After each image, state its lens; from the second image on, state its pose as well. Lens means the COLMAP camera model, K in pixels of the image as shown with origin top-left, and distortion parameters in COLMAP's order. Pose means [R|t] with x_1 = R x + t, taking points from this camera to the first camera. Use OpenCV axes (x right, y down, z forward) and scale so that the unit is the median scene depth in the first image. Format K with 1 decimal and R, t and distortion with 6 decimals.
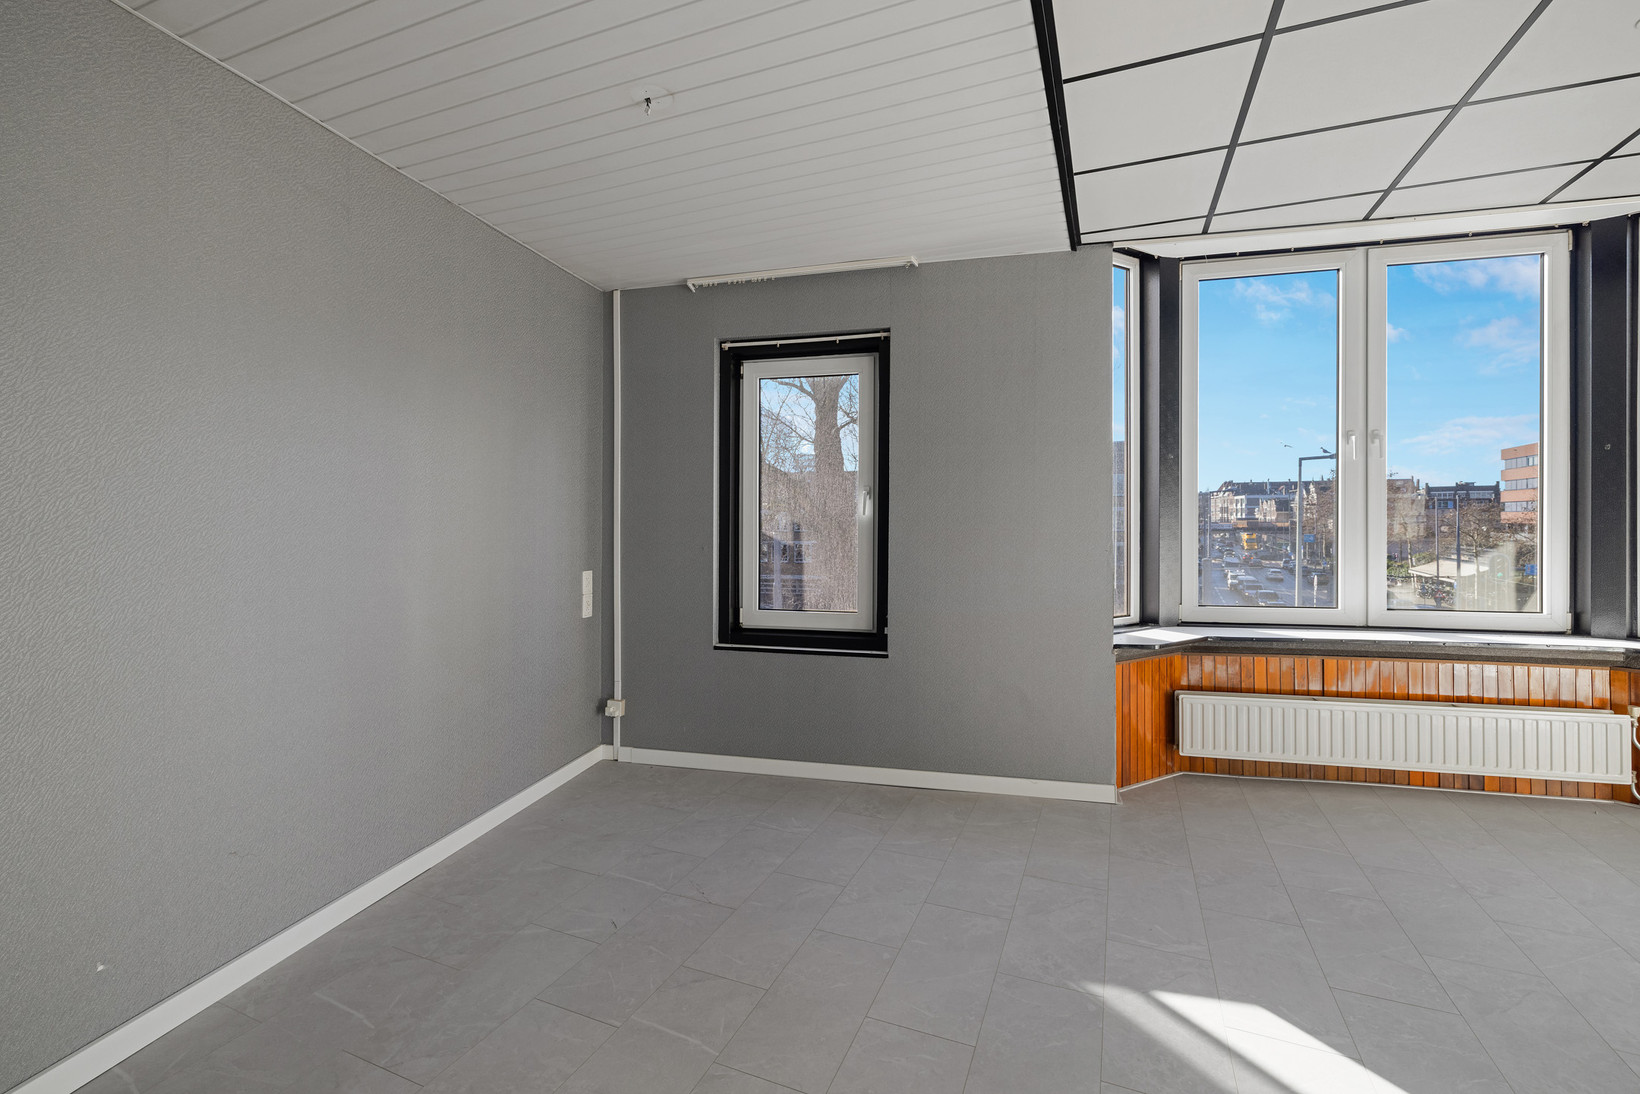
lens RADIAL K [[716.5, 0, 817.2], [0, 716.5, 531.0], [0, 0, 1]] dist [0.003615, -0.000407]
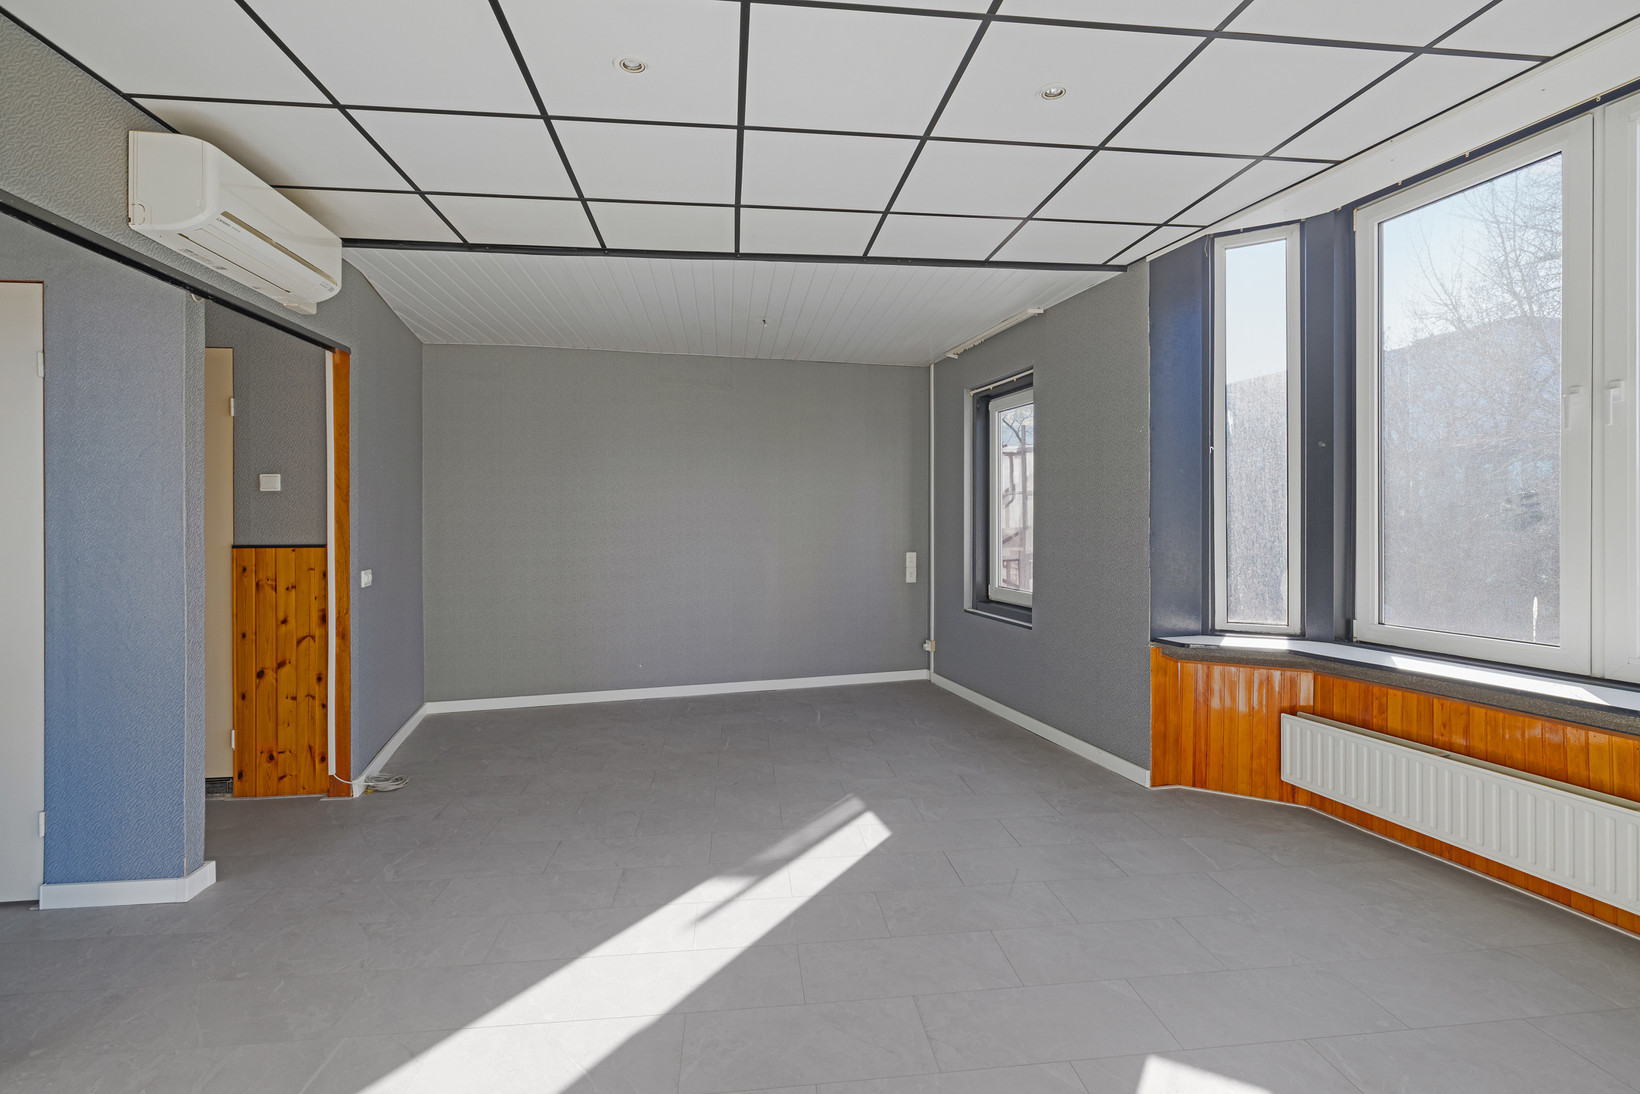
lens RADIAL K [[765.9, 0, 833.3], [0, 765.9, 540.1], [0, 0, 1]] dist [-0.004722, 0.001372]
pose [[0.497585, 0.021745, -0.867142, 1.073941], [-0.005792, 0.999747, 0.021747, -0.006301], [0.867396, -0.005798, 0.497585, 0.036449]]
